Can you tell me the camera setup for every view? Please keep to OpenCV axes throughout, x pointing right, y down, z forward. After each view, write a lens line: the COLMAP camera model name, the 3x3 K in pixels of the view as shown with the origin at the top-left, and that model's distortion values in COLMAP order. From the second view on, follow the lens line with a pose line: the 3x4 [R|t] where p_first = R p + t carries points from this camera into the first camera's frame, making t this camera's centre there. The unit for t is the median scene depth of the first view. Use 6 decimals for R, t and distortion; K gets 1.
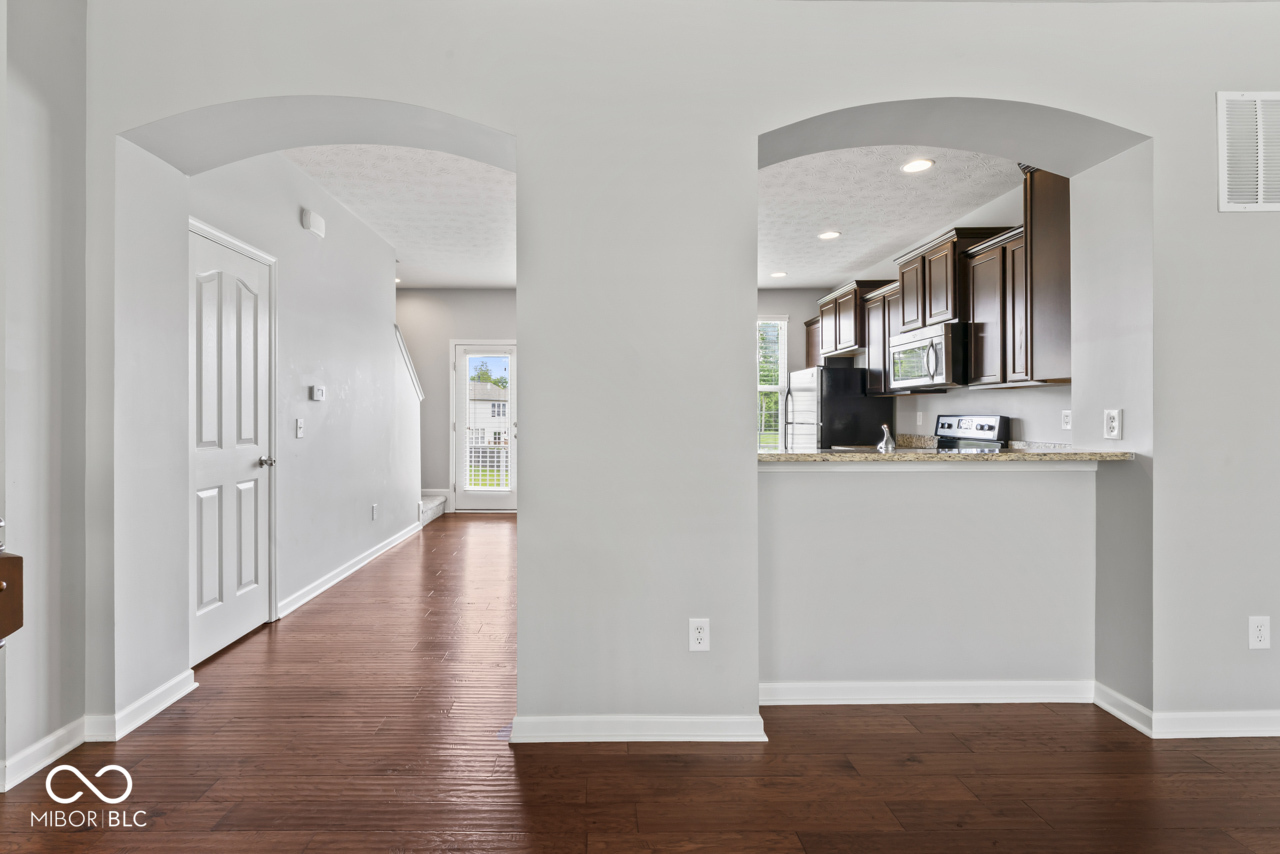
lens RADIAL K [[559.0, 0, 577.8], [0, 559.0, 413.6], [0, 0, 1]] dist [-0.000985, -0.000586]
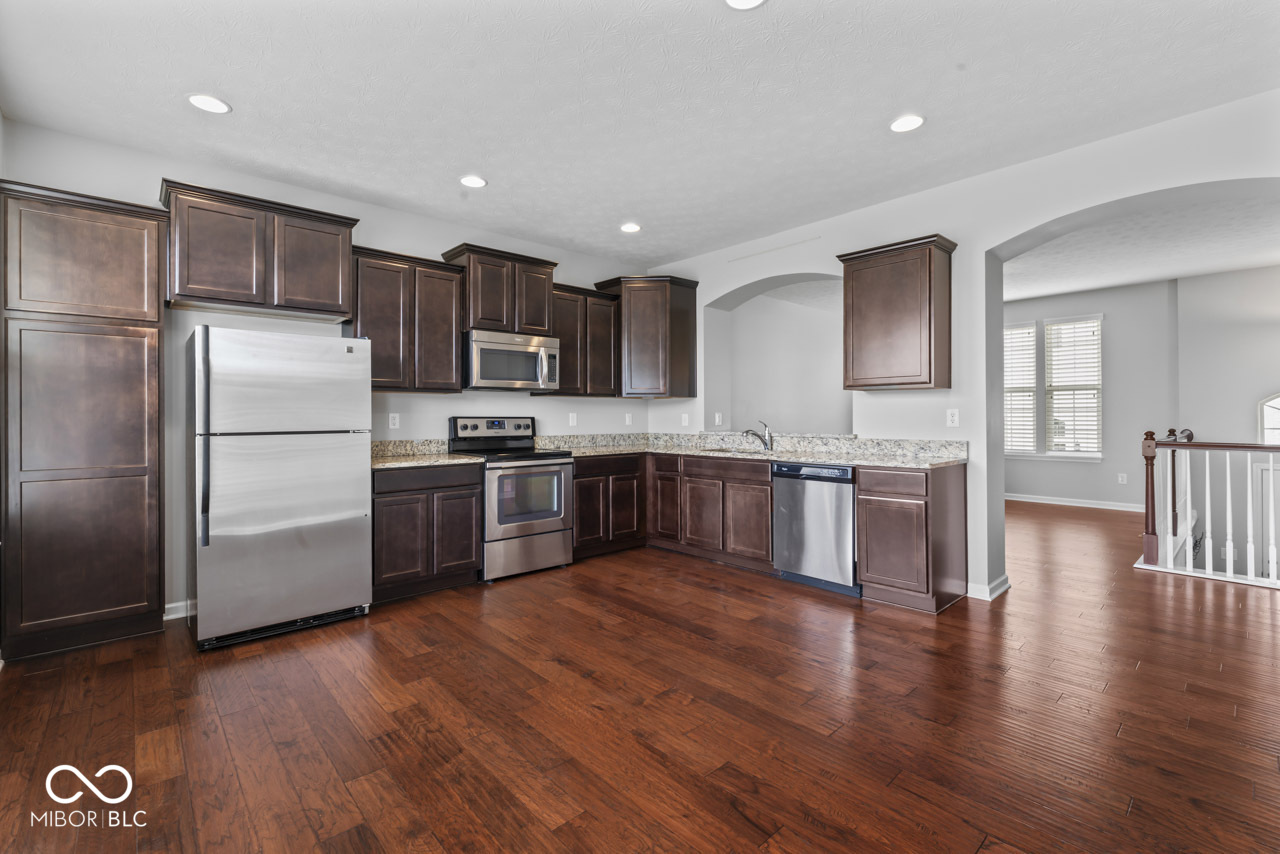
lens RADIAL K [[559.0, 0, 648.6], [0, 559.0, 416.5], [0, 0, 1]] dist [-0.000985, -0.000586]
pose [[-0.688481, 0.009319, 0.725194, -0.397754], [0.006860, 0.999956, -0.006337, 0.015156], [-0.725222, 0.000612, -0.688515, 2.061251]]
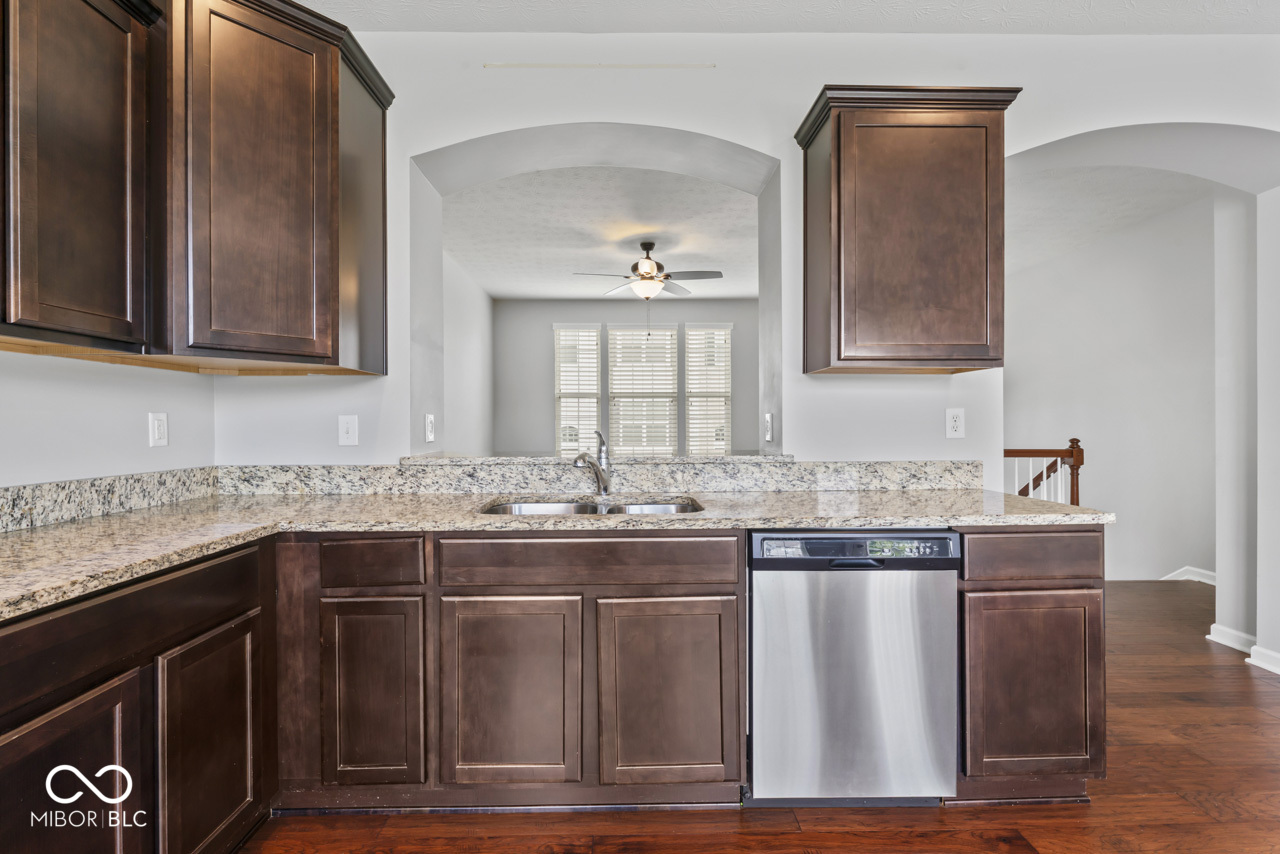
lens RADIAL K [[559.0, 0, 622.8], [0, 559.0, 423.3], [0, 0, 1]] dist [-0.000985, -0.000586]
pose [[-0.999776, 0.011080, -0.018054, 0.454532], [0.011127, 0.999935, -0.002500, 0.012402], [0.018025, -0.002701, -0.999834, 1.486563]]
